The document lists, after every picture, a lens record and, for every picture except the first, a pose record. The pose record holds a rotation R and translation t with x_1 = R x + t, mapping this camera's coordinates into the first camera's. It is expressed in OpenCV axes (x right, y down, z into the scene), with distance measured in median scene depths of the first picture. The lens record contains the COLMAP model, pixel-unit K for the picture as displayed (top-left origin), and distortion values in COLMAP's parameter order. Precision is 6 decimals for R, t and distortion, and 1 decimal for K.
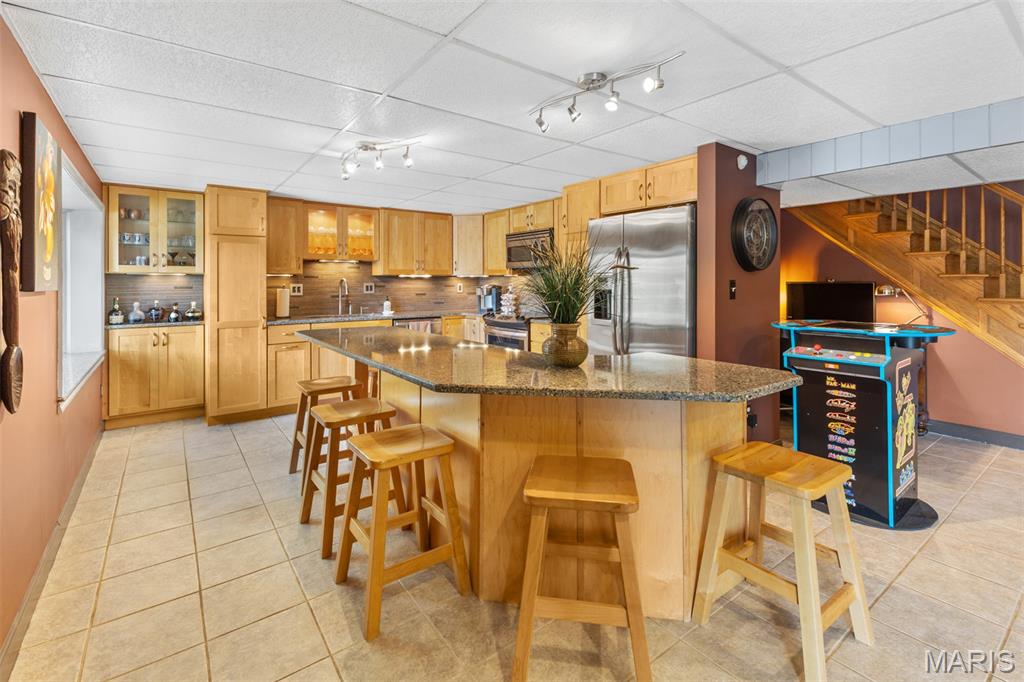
lens RADIAL K [[454.3, 0, 508.5], [0, 454.3, 283.1], [0, 0, 1]] dist [0.001578, -0.000835]
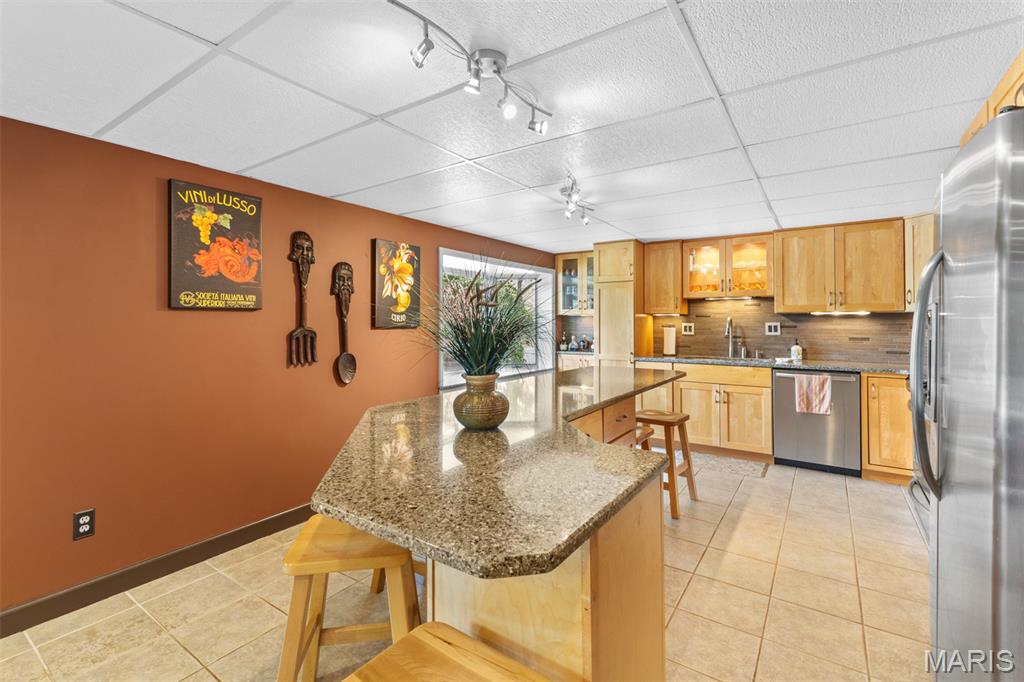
lens RADIAL K [[454.3, 0, 521.3], [0, 454.3, 321.7], [0, 0, 1]] dist [0.001578, -0.000835]
pose [[0.331831, 0.001983, -0.943337, 0.353576], [-0.001928, 0.999997, 0.001424, -0.002319], [0.943337, 0.001346, 0.331834, 0.313148]]
